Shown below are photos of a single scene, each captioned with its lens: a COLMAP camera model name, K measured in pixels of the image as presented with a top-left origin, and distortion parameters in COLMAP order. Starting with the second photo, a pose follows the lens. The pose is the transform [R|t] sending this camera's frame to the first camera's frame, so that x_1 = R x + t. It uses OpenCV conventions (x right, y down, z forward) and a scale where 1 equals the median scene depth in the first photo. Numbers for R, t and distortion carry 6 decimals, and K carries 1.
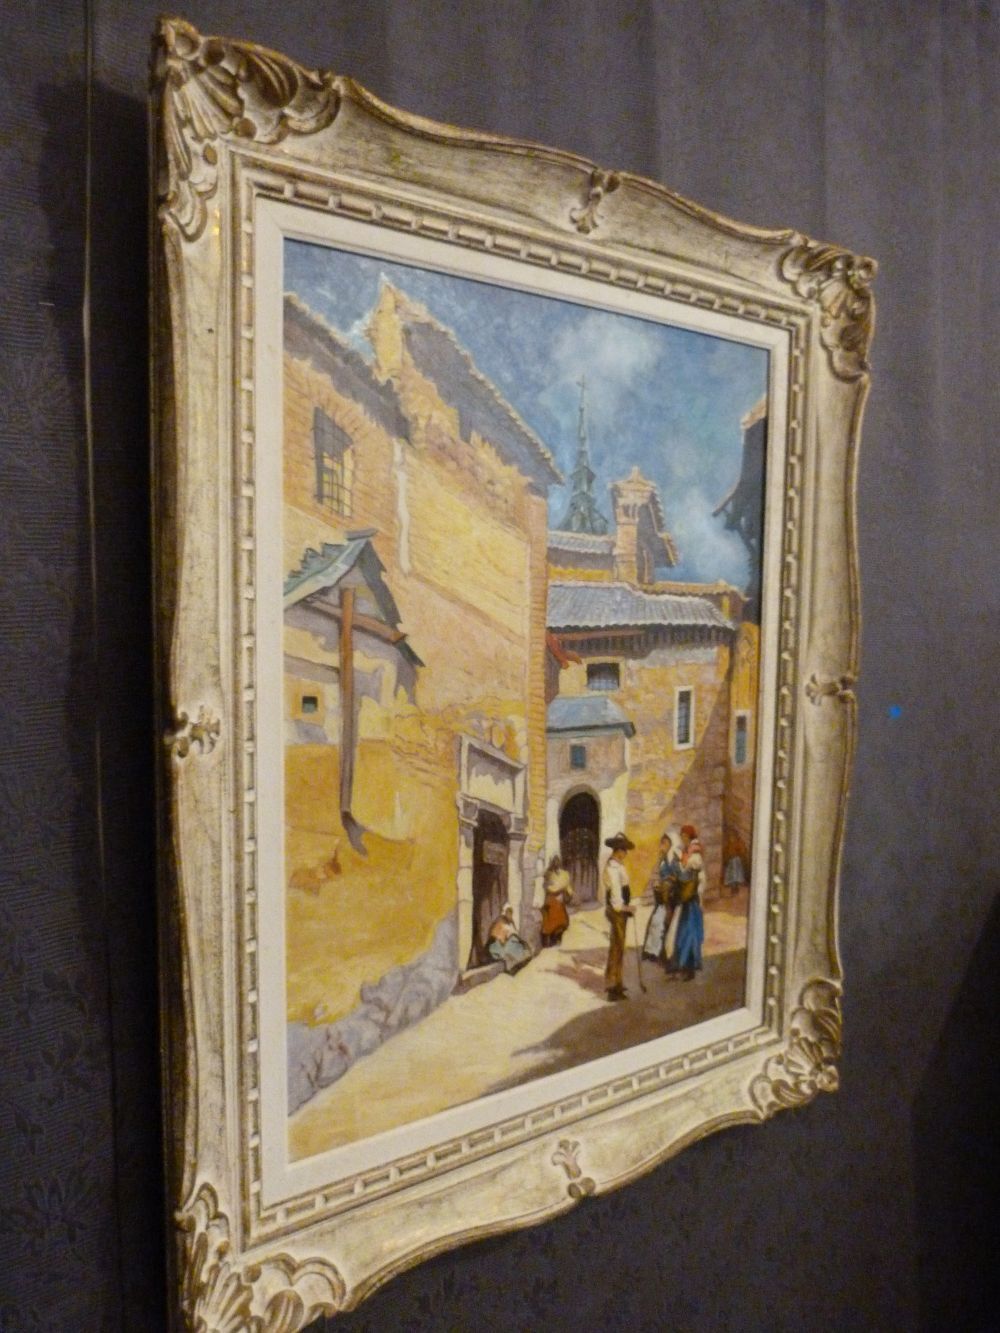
lens RADIAL K [[977.8, 0, 489.9], [0, 977.8, 664.4], [0, 0, 1]] dist [-0.048434, 0.028001]
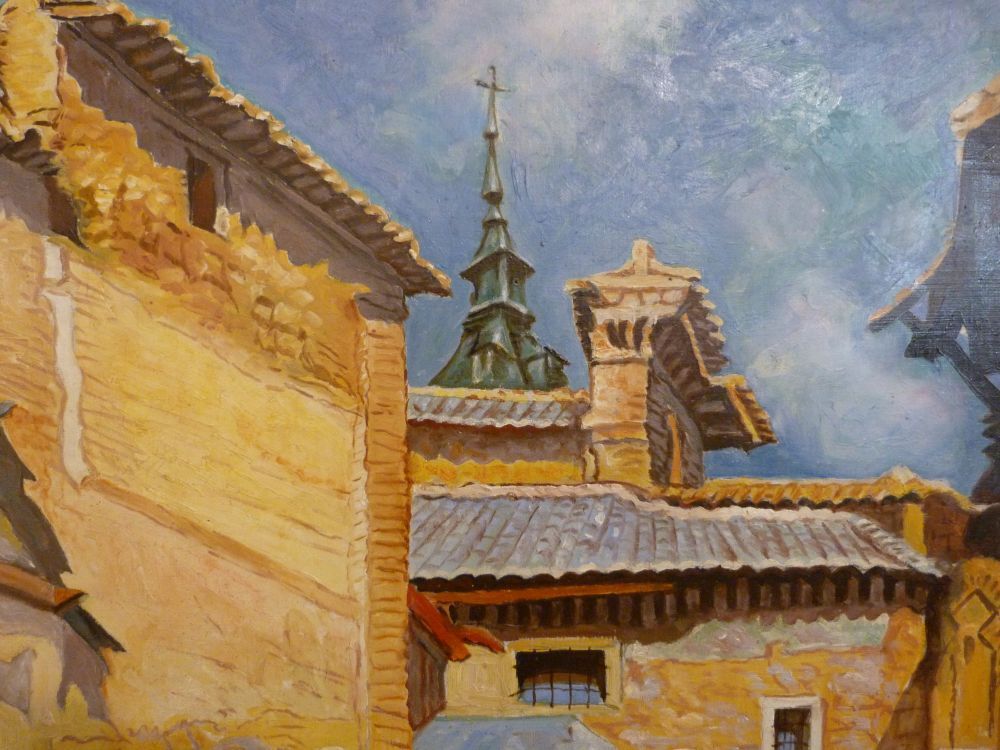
lens RADIAL K [[733.5, 0, 498.1], [0, 733.5, 357.4], [0, 0, 1]] dist [-0.048434, 0.028001]
pose [[0.851947, 0.006197, -0.523592, 0.288005], [-0.026895, 0.999128, -0.031936, -0.138851], [0.522938, 0.041290, 0.851370, 0.694611]]
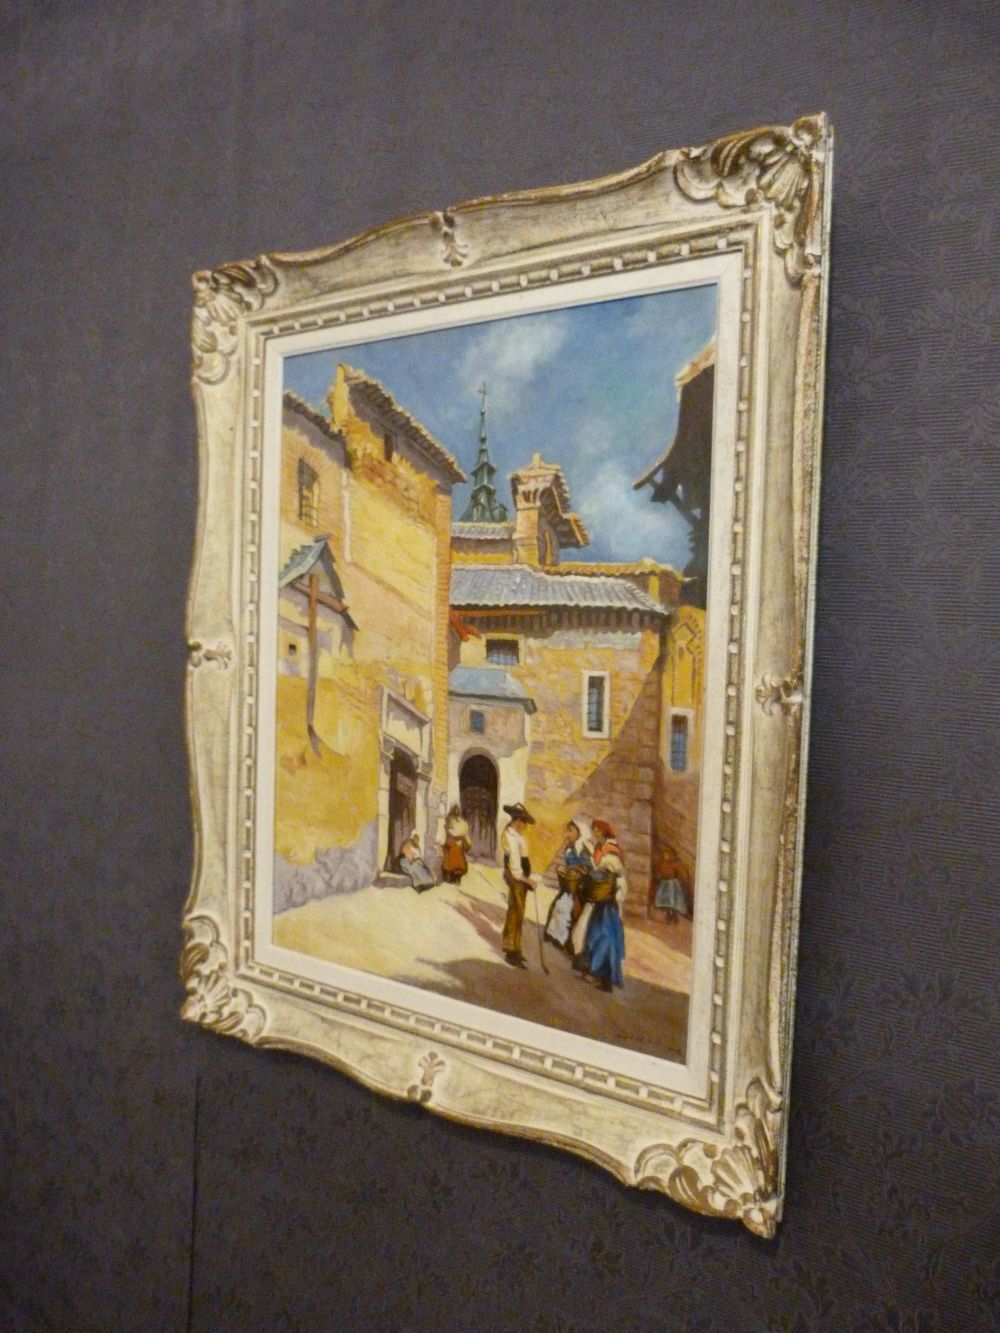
lens RADIAL K [[977.8, 0, 522.5], [0, 977.8, 667.5], [0, 0, 1]] dist [-0.048434, 0.028001]
pose [[0.382698, 0.046524, -0.922701, 1.168030], [-0.087654, 0.996054, 0.013867, 0.013075], [0.919706, 0.075572, 0.385266, 0.626854]]
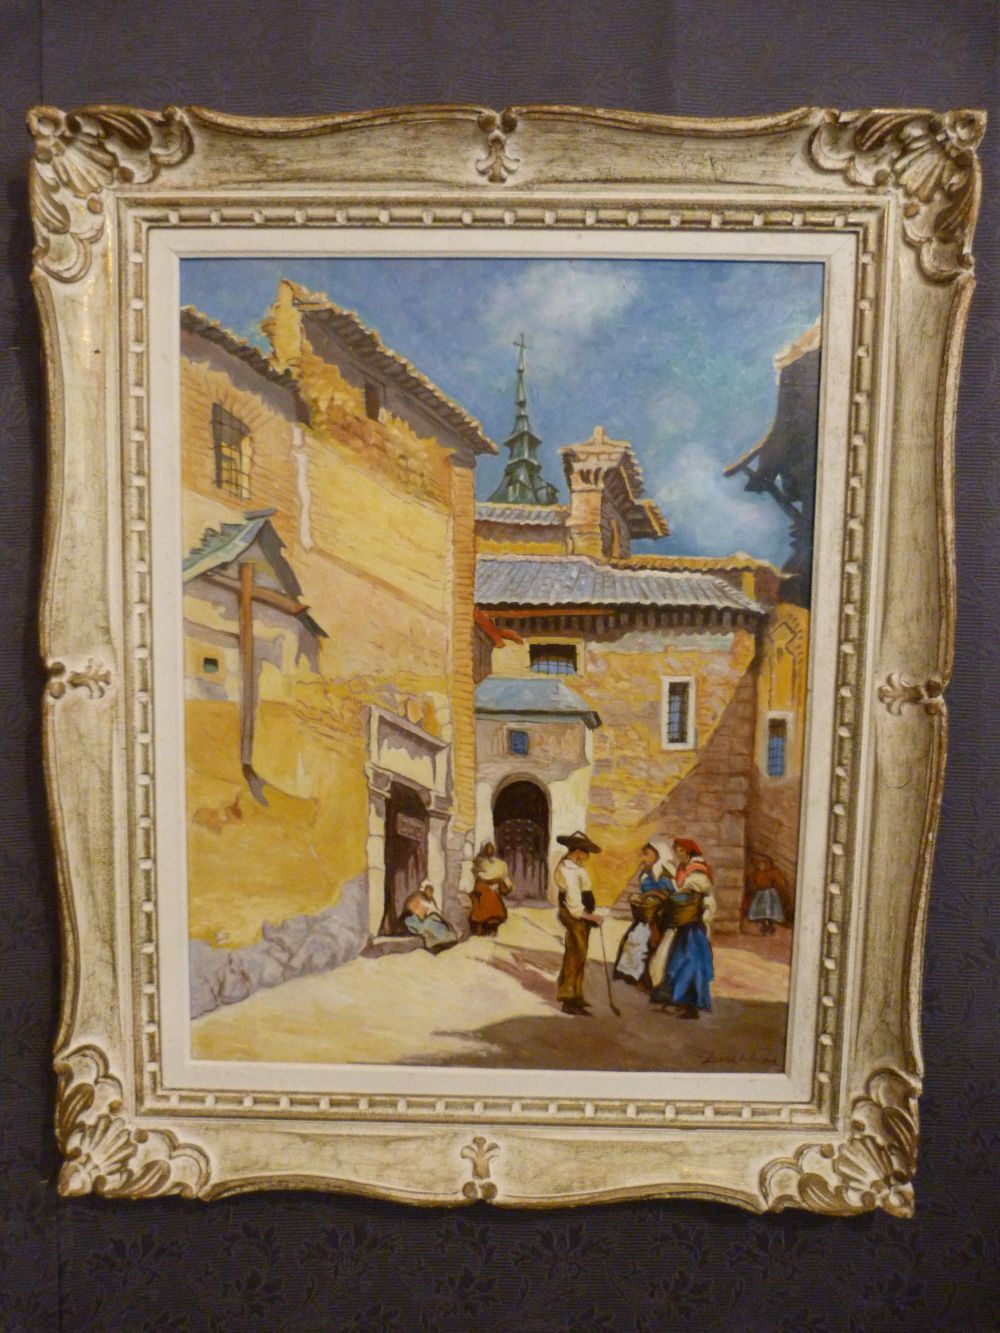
lens RADIAL K [[977.8, 0, 499.9], [0, 977.8, 663.9], [0, 0, 1]] dist [-0.048434, 0.028001]
pose [[0.809743, 0.054507, -0.584248, 0.636836], [-0.045083, 0.998512, 0.030671, -0.009108], [0.585051, 0.001504, 0.810995, 0.232336]]
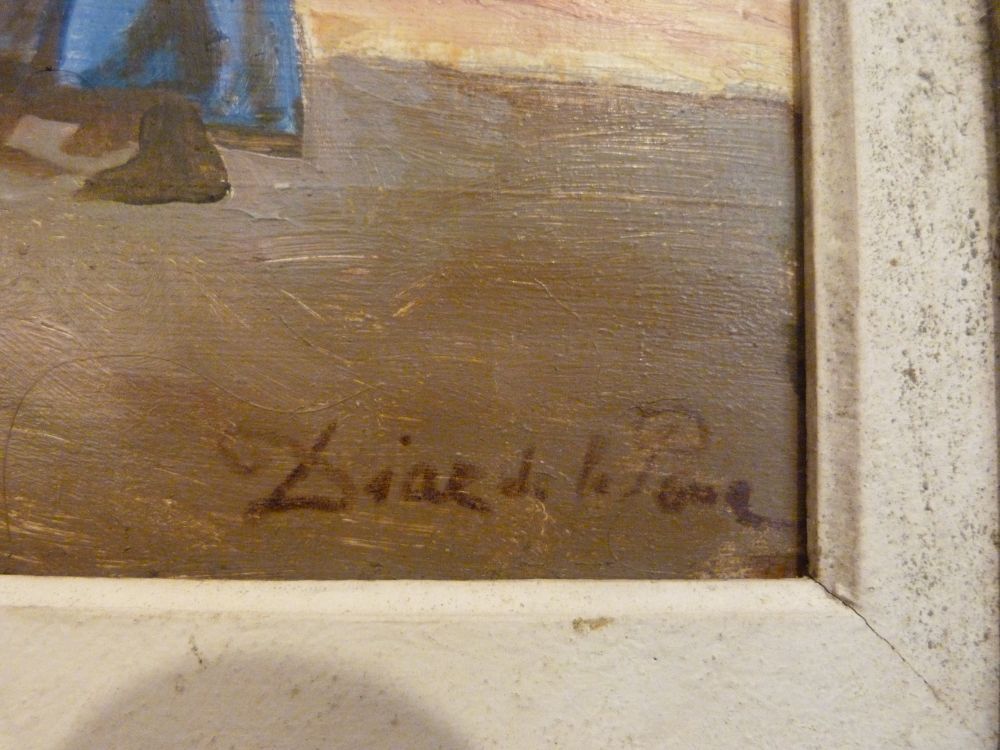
lens RADIAL K [[733.5, 0, 500.8], [0, 733.5, 373.5], [0, 0, 1]] dist [-0.048434, 0.028001]
pose [[0.831785, -0.053409, -0.552523, 0.339246], [-0.033858, 0.988626, -0.146535, 0.414092], [0.554065, 0.140593, 0.820516, 1.087641]]
